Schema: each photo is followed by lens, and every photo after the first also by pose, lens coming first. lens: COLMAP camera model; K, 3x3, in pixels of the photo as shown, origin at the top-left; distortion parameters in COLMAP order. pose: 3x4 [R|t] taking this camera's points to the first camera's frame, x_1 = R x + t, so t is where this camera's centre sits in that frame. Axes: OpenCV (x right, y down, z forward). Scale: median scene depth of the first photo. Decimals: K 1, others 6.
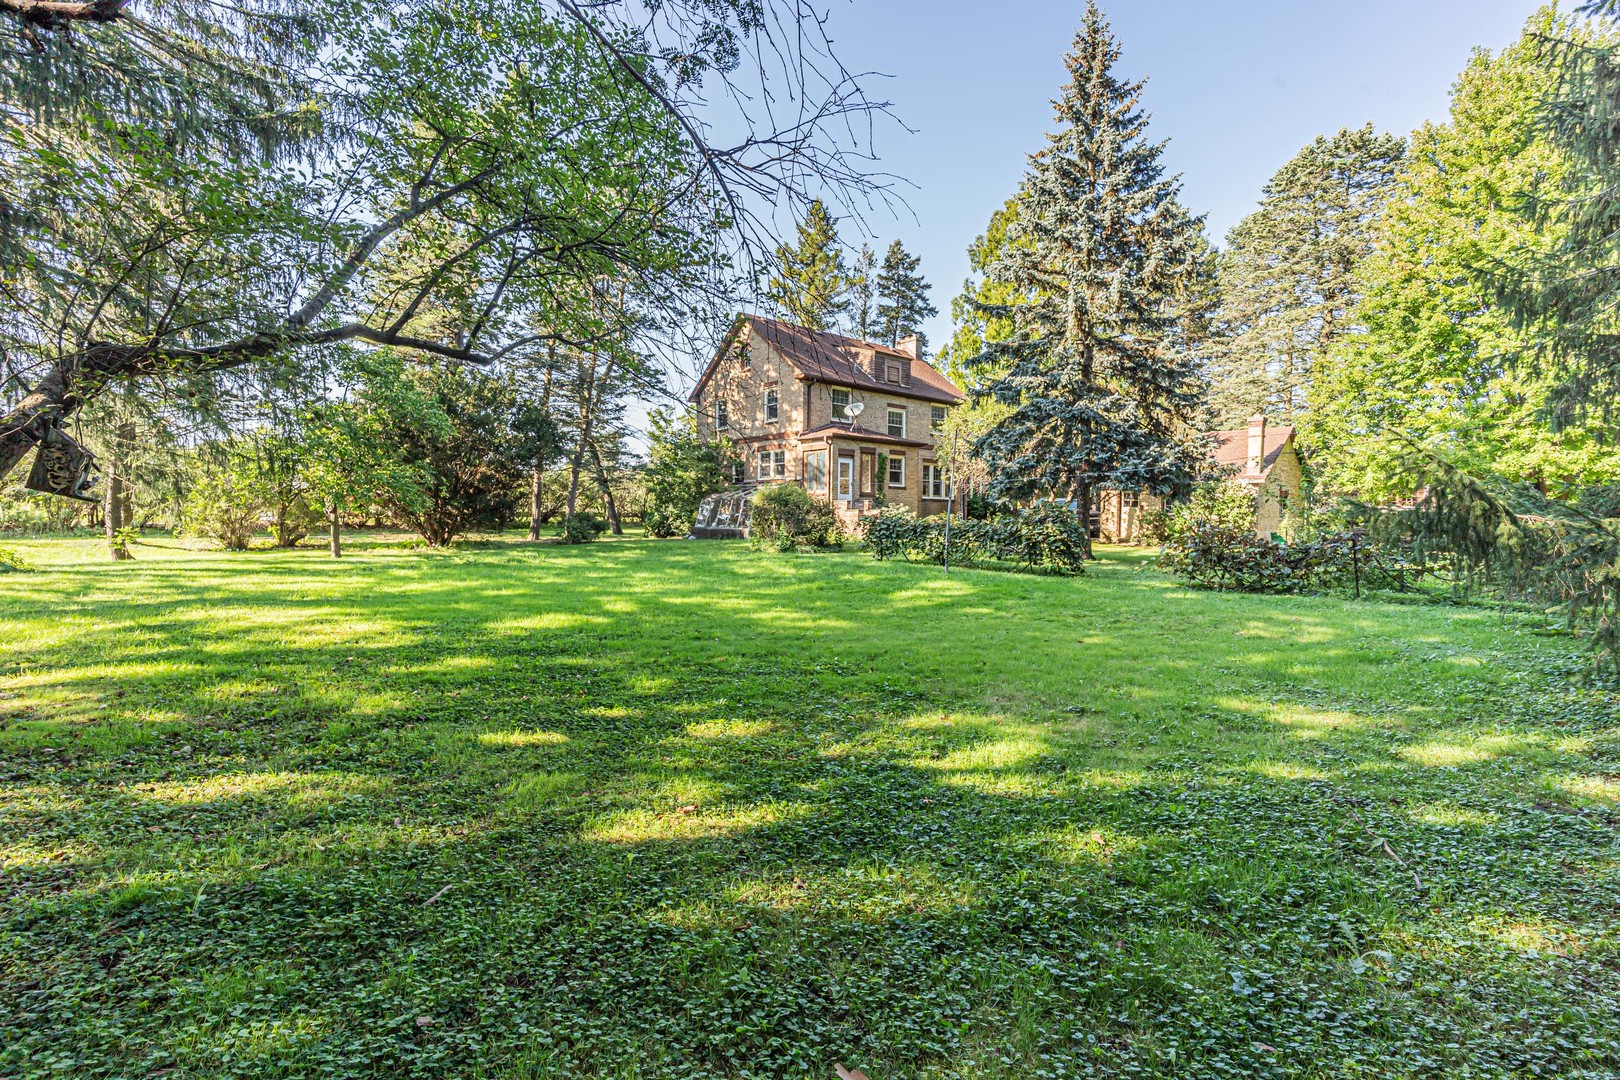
lens RADIAL K [[716.3, 0, 810.9], [0, 716.3, 542.0], [0, 0, 1]] dist [0.000286, -0.000024]
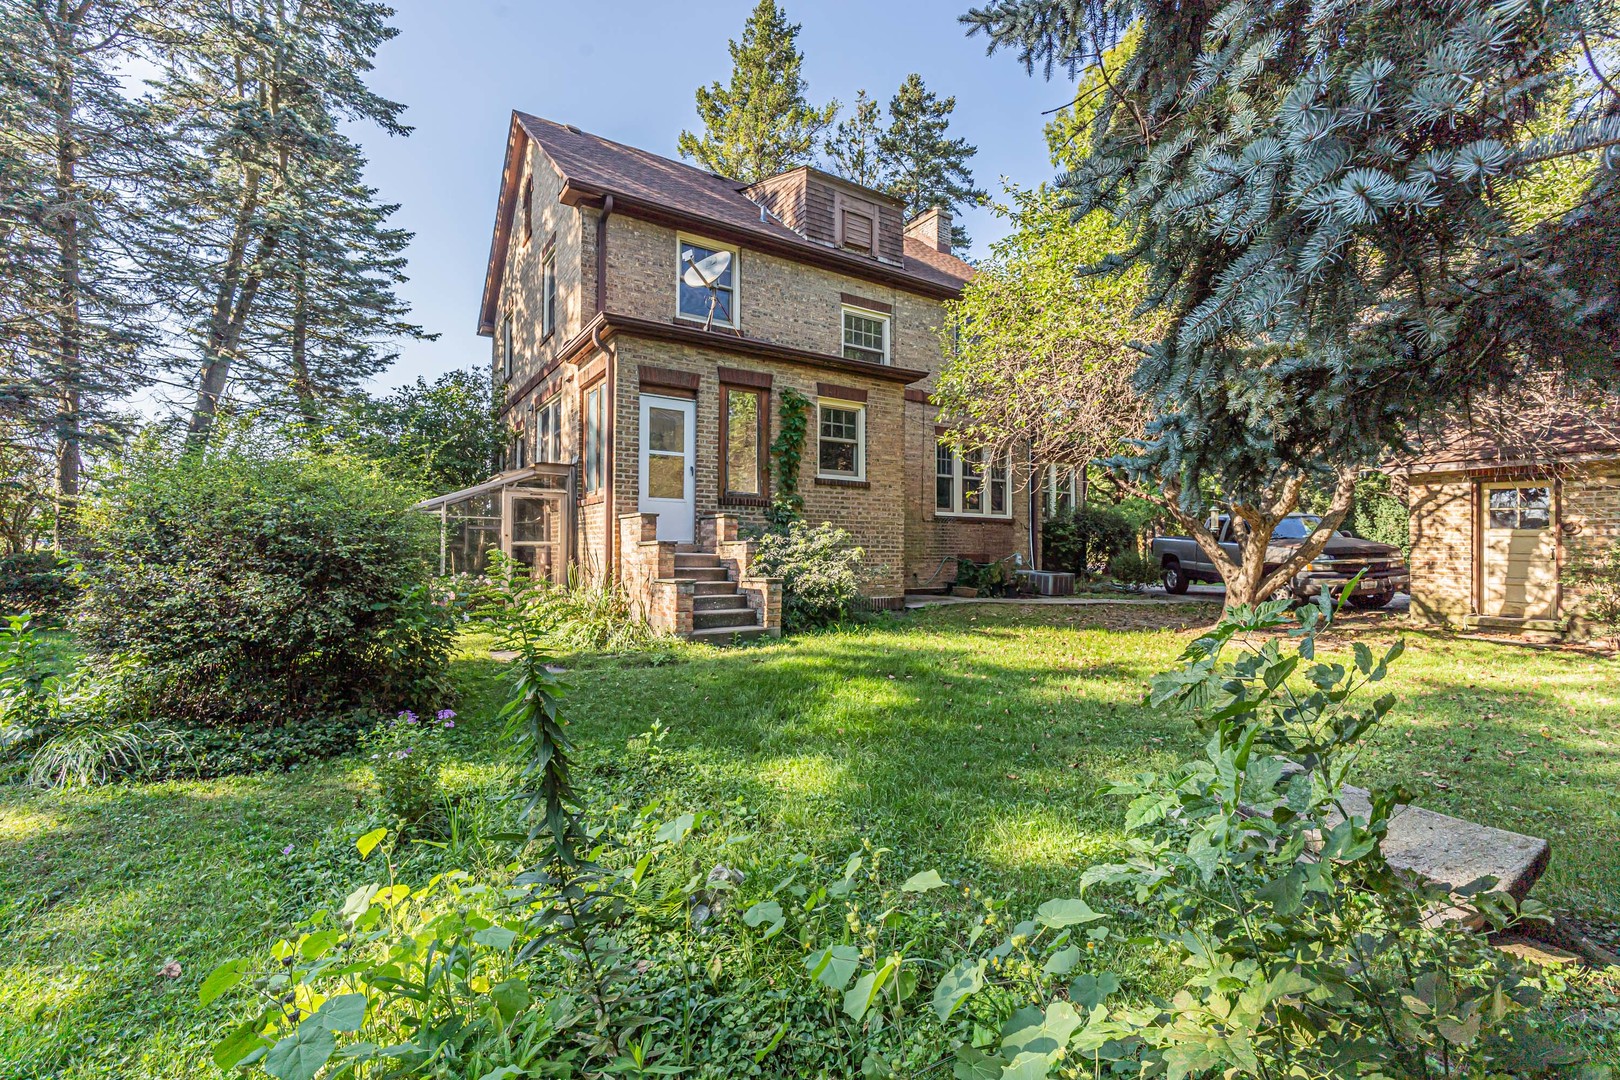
lens RADIAL K [[716.3, 0, 806.1], [0, 716.3, 536.6], [0, 0, 1]] dist [0.000286, -0.000024]
pose [[0.991887, -0.004210, -0.127049, 0.148292], [-0.002112, 0.998768, -0.049584, -0.027416], [0.127102, 0.049450, 0.990656, 0.609473]]
